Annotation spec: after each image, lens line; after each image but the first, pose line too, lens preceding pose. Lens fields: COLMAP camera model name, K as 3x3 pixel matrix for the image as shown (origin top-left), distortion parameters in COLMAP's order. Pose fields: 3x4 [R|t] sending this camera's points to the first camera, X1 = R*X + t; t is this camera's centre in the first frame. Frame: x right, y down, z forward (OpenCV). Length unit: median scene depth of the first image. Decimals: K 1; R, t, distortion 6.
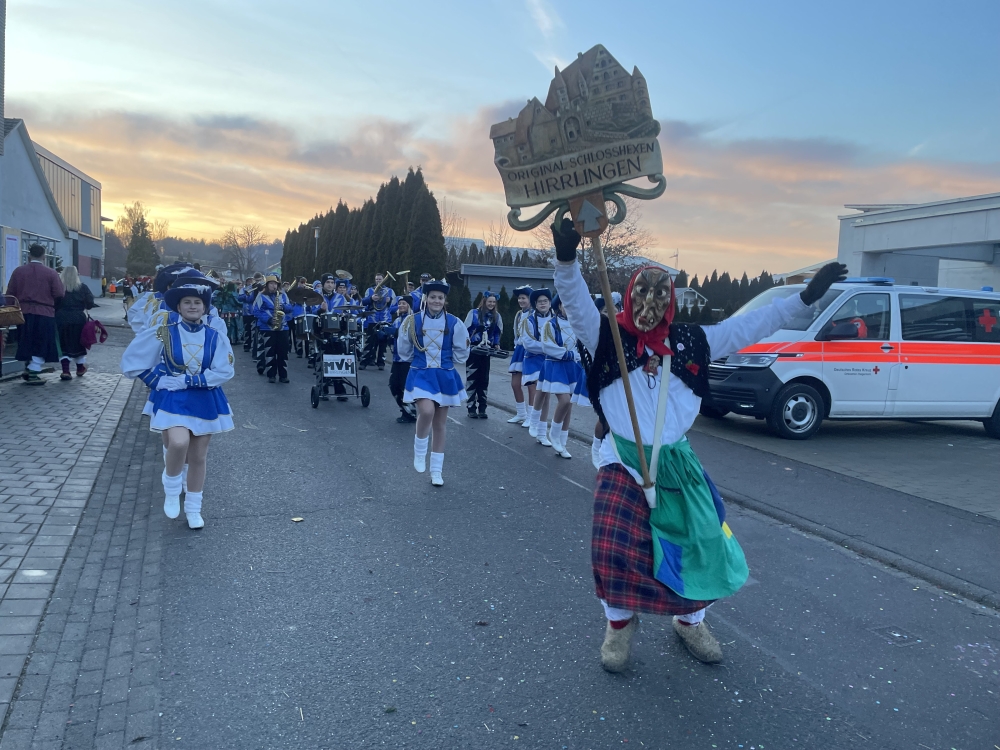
lens RADIAL K [[747.0, 0, 494.9], [0, 747.0, 383.8], [0, 0, 1]] dist [0.093882, -0.117672]
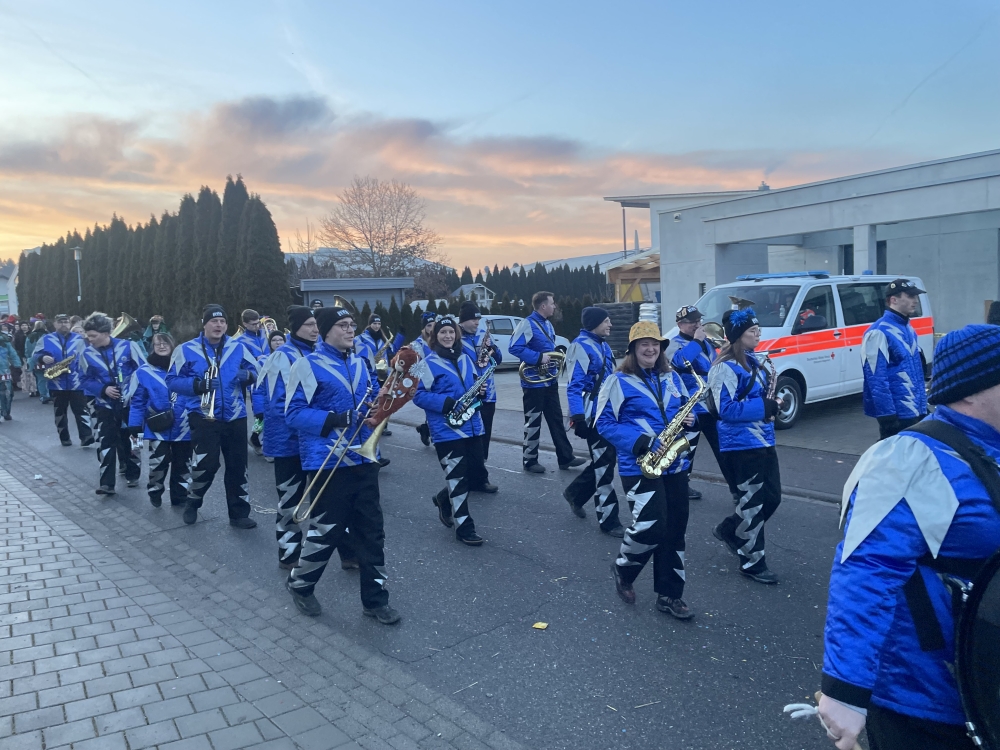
lens RADIAL K [[748.1, 0, 501.6], [0, 748.1, 371.5], [0, 0, 1]] dist [0.093231, -0.119507]
pose [[0.936283, -0.118272, 0.330736, -0.122864], [0.122138, 0.992471, 0.009148, -0.025158], [-0.329328, 0.031830, 0.943679, 0.049255]]
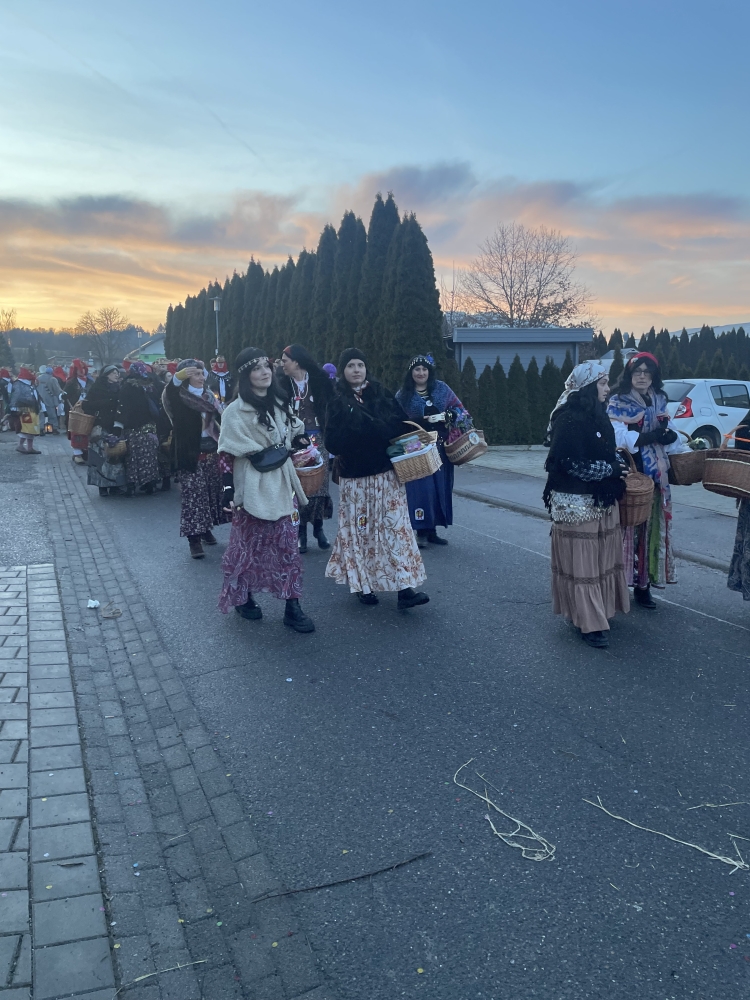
lens RADIAL K [[735.1, 0, 385.0], [0, 735.1, 500.4], [0, 0, 1]] dist [0.091527, -0.116037]
pose [[0.997272, -0.063267, 0.038015, -0.138705], [0.060973, 0.996410, 0.058728, -0.036268], [-0.041594, -0.056249, 0.997550, 0.256329]]
